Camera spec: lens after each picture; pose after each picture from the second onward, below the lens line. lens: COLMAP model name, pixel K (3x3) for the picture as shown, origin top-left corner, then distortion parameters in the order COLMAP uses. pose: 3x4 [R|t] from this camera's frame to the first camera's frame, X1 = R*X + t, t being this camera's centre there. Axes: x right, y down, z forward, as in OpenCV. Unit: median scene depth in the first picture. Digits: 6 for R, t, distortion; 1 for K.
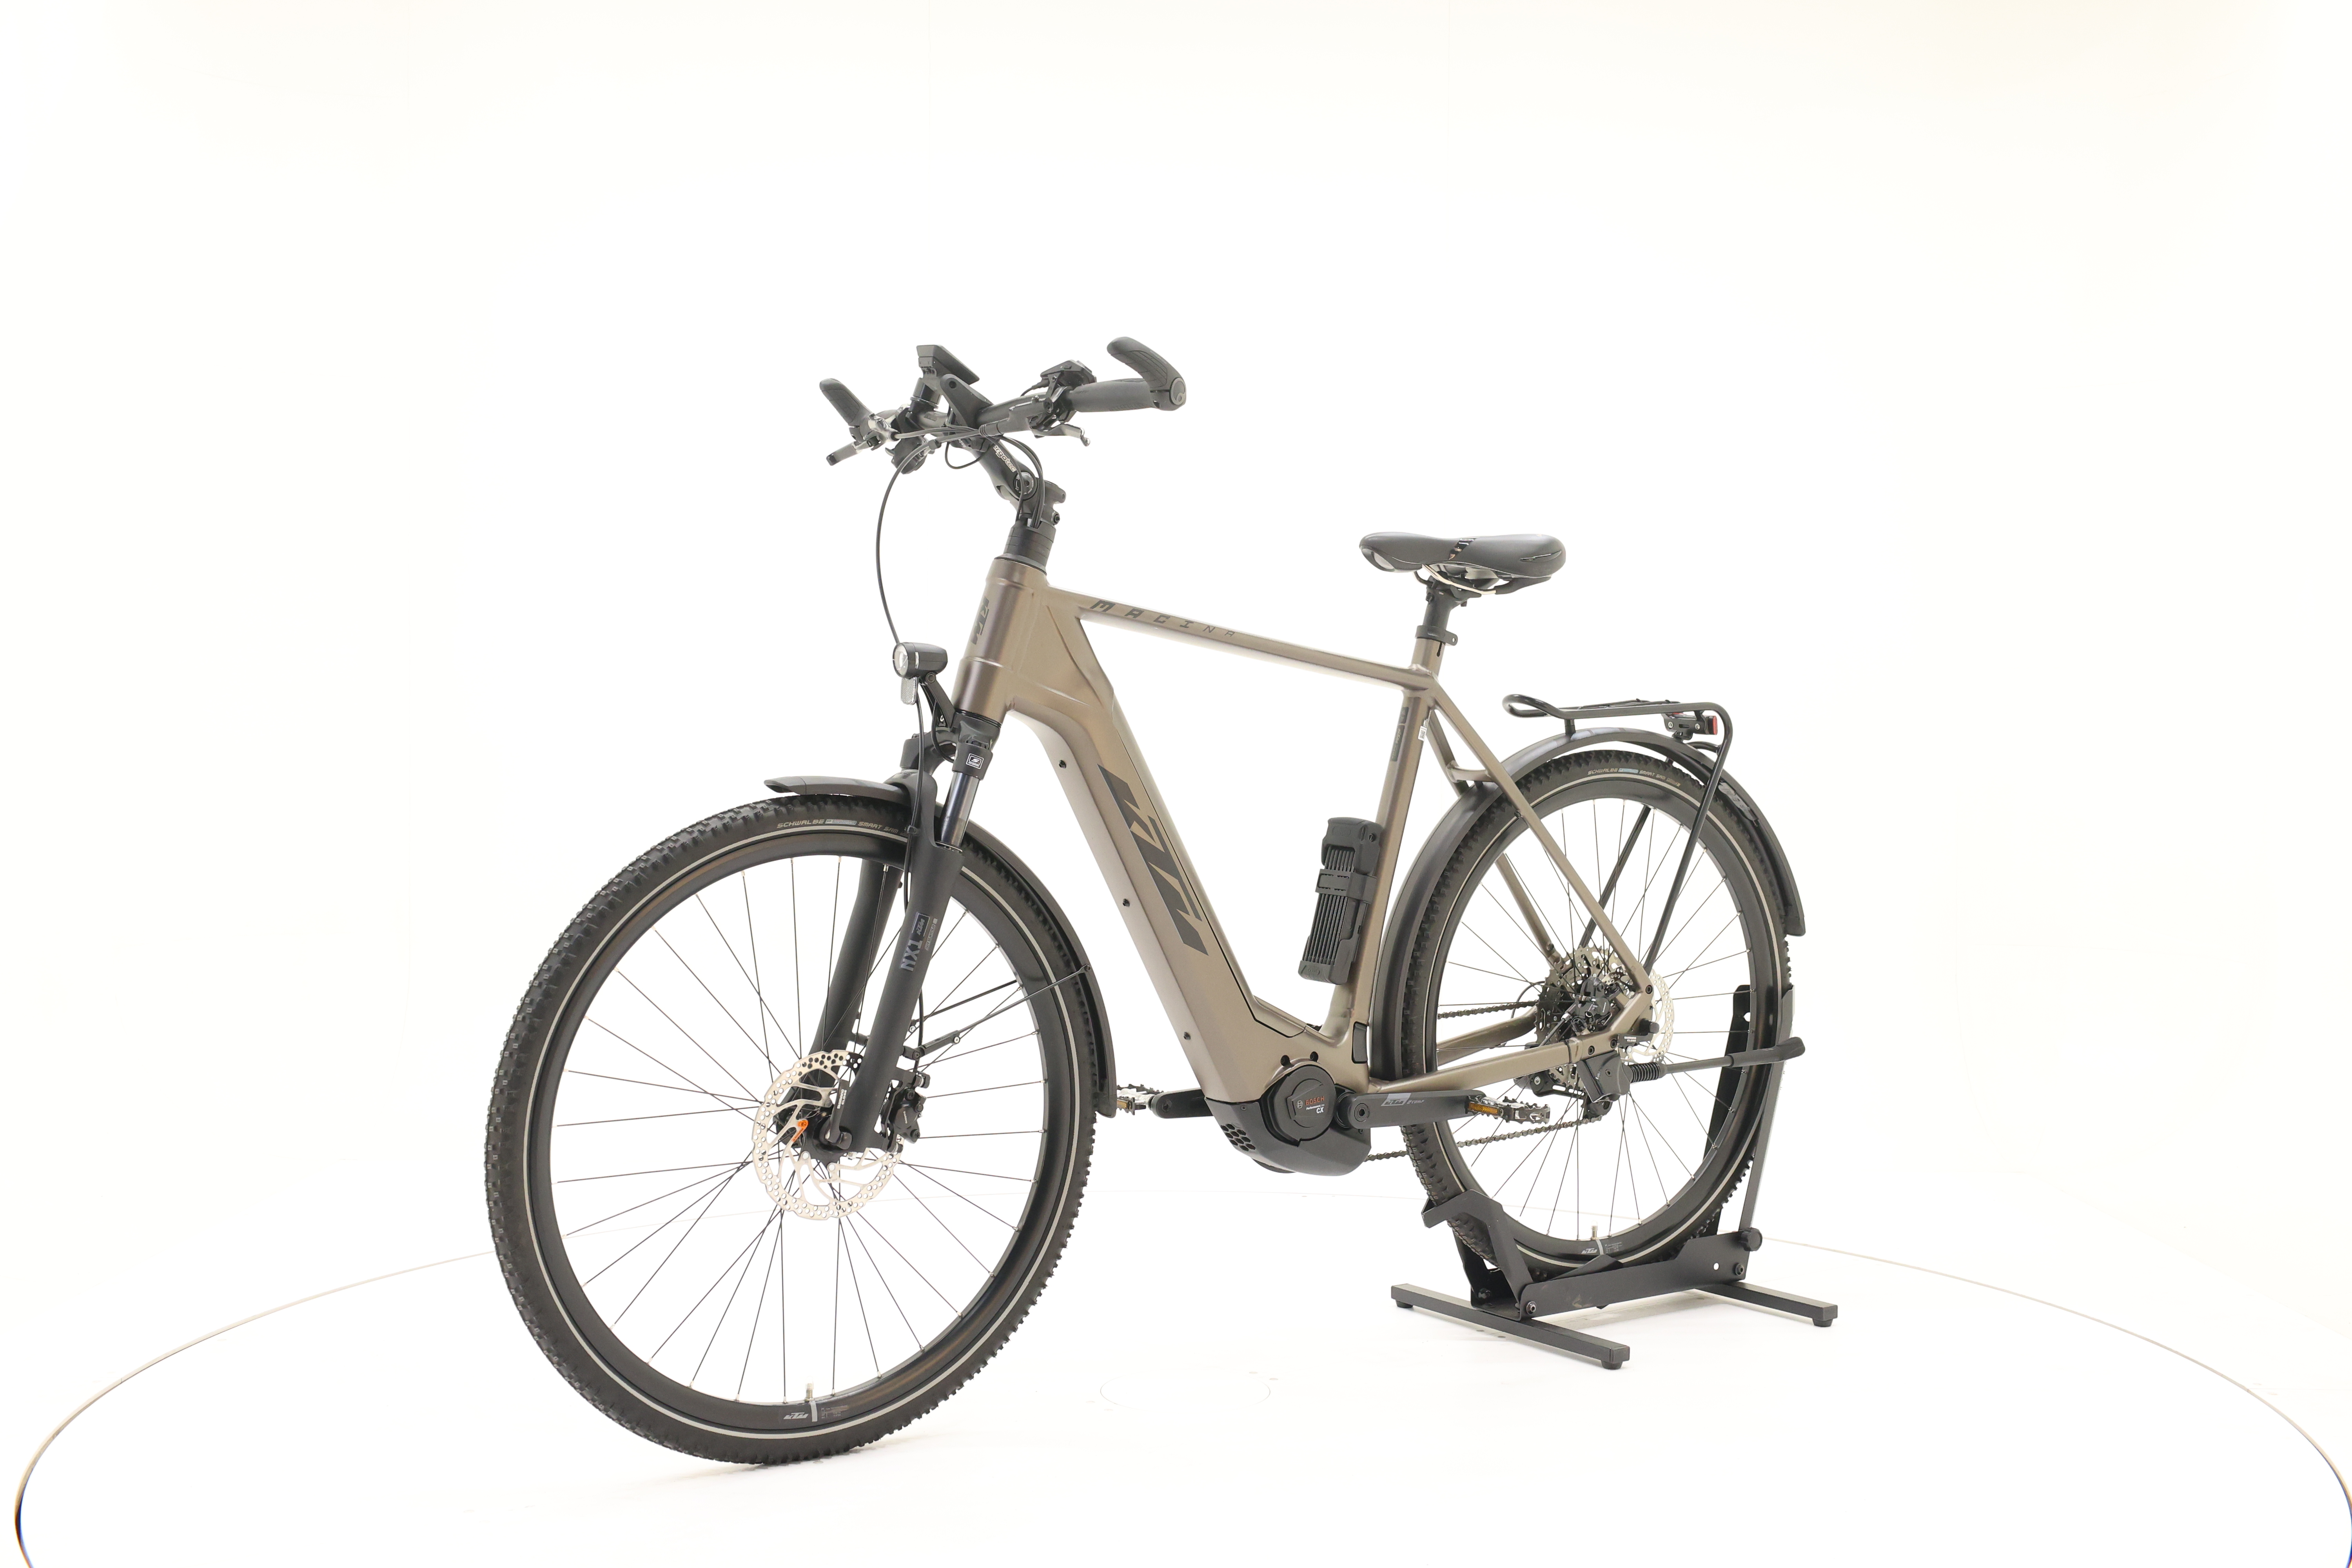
lens RADIAL K [[2562.5, 0, 1183.4], [0, 2562.5, 793.1], [0, 0, 1]] dist [-0.014616, 0.000000]
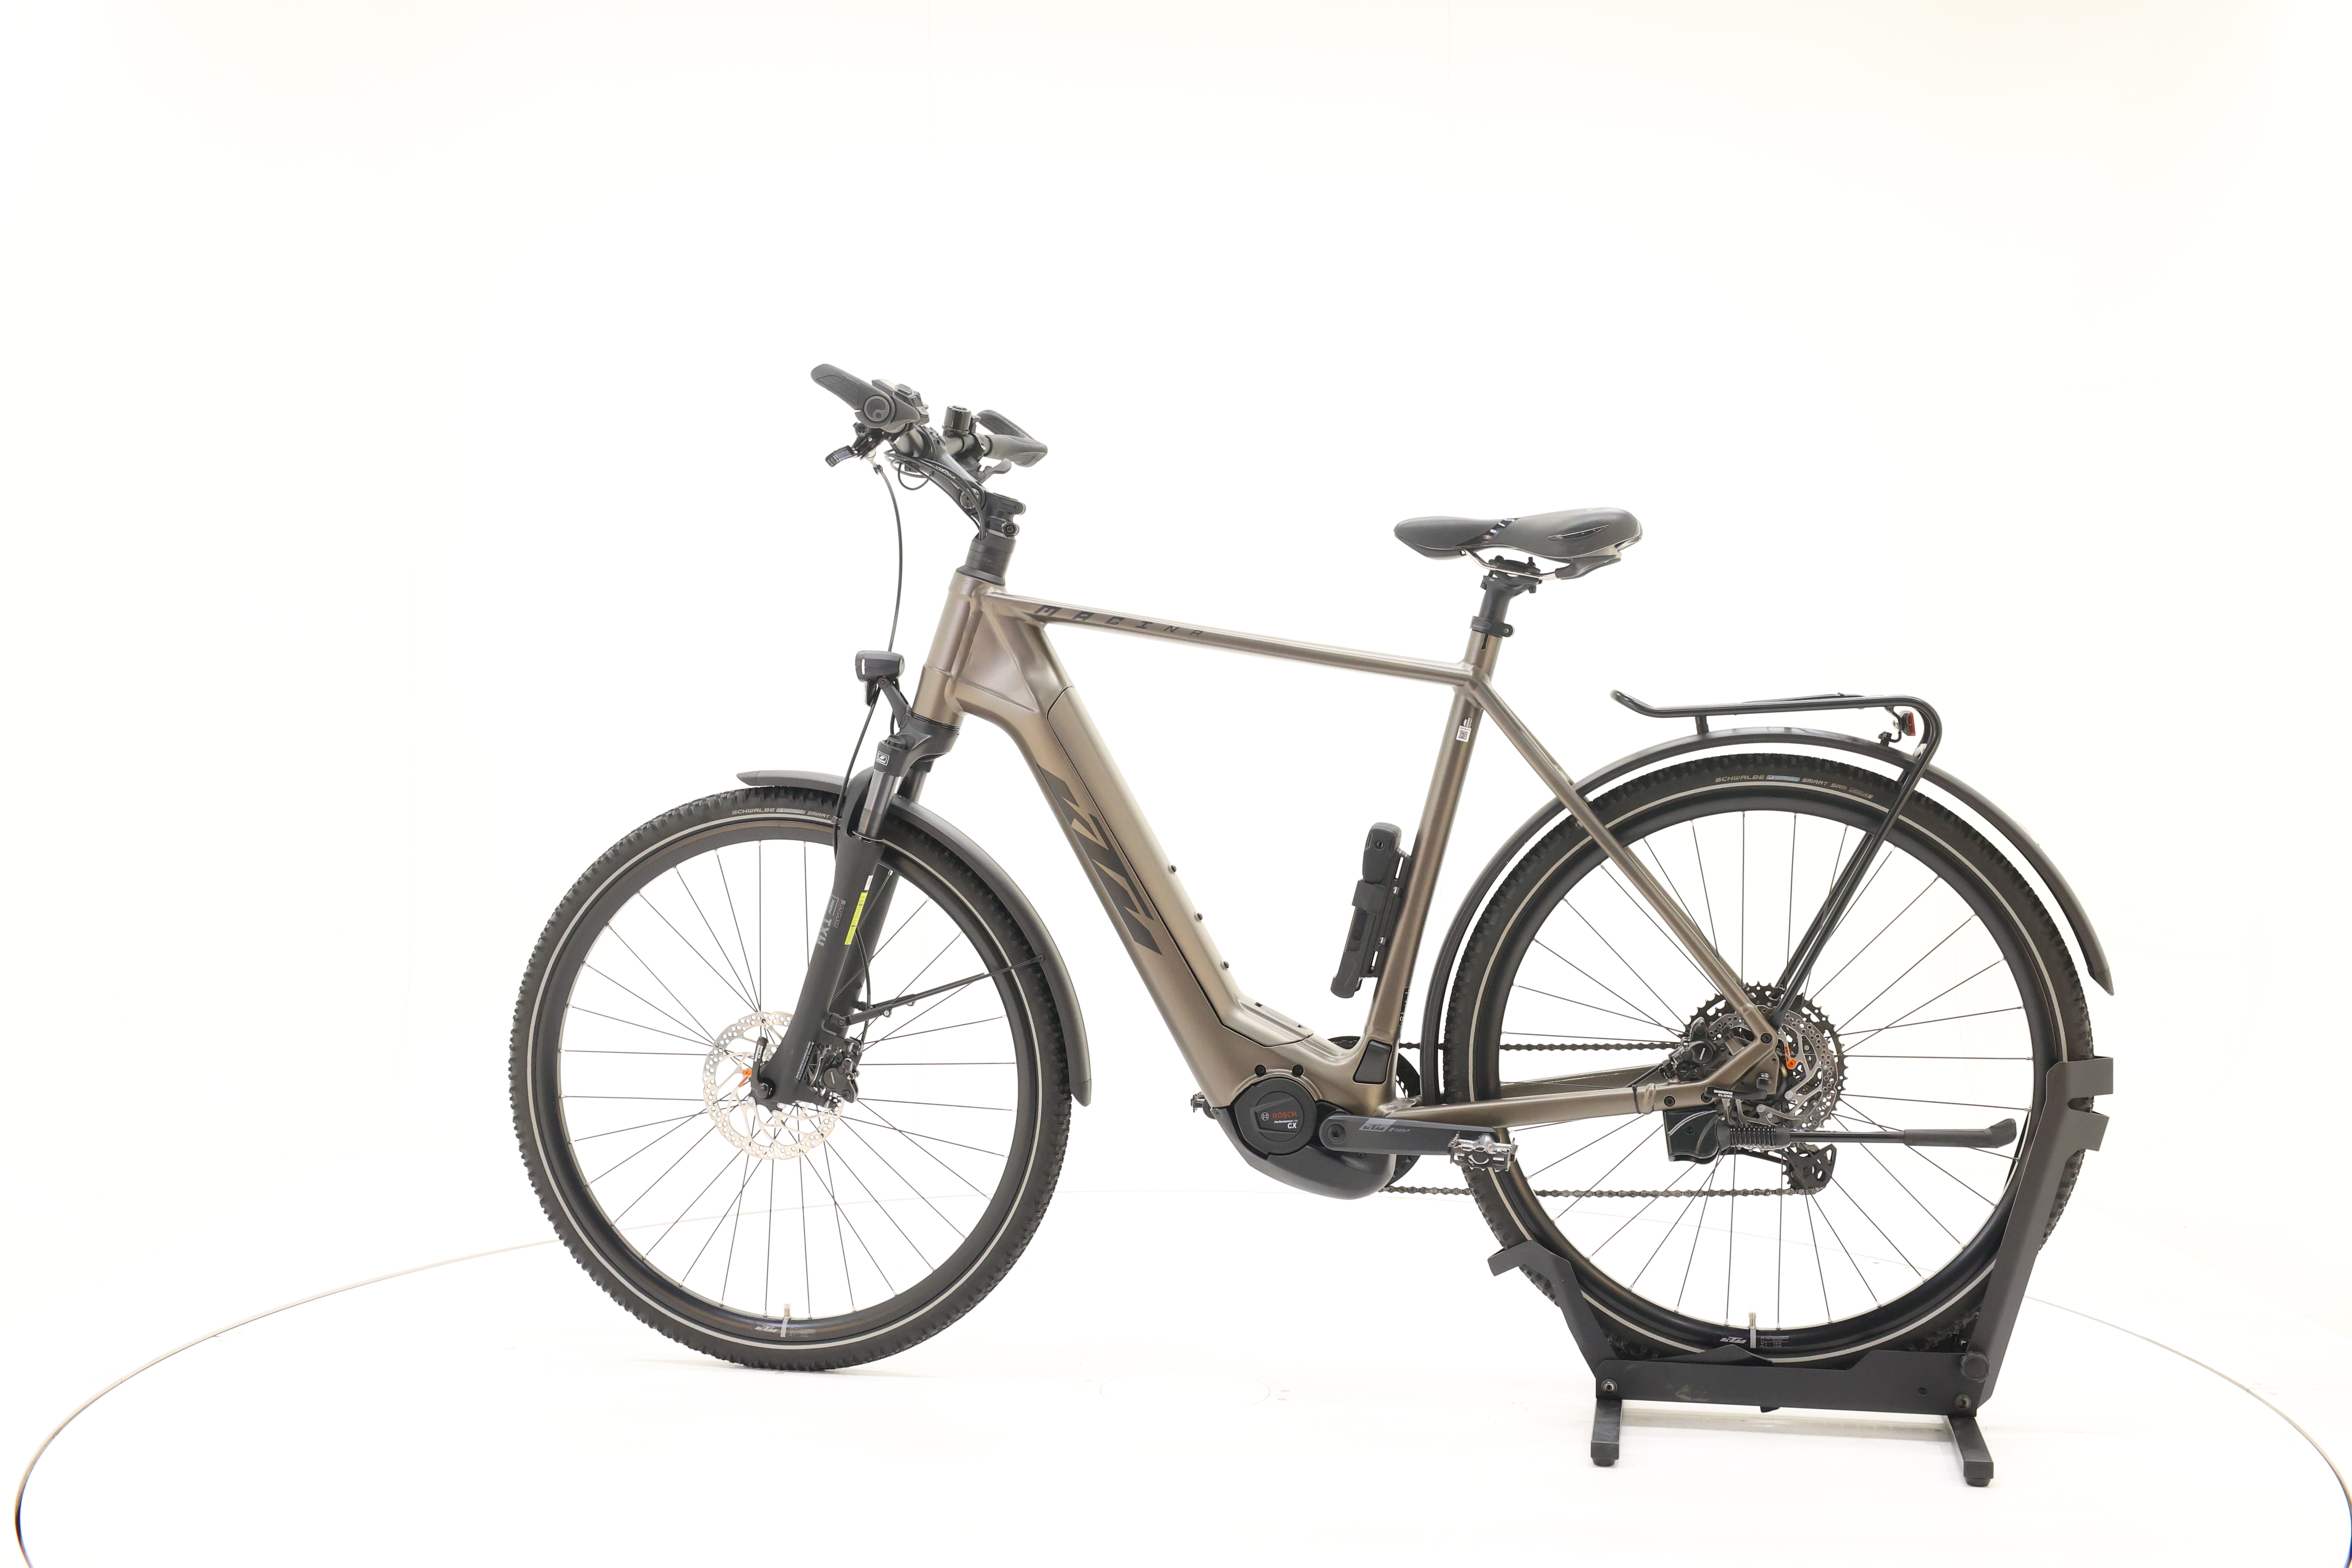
lens RADIAL K [[2562.5, 0, 1179.3], [0, 2562.5, 775.7], [0, 0, 1]] dist [-0.014616, 0.000000]
pose [[0.687678, 0.012713, -0.725905, 0.691577], [-0.018523, 0.999828, -0.000036, -0.006444], [0.725780, 0.013470, 0.687795, 0.294356]]
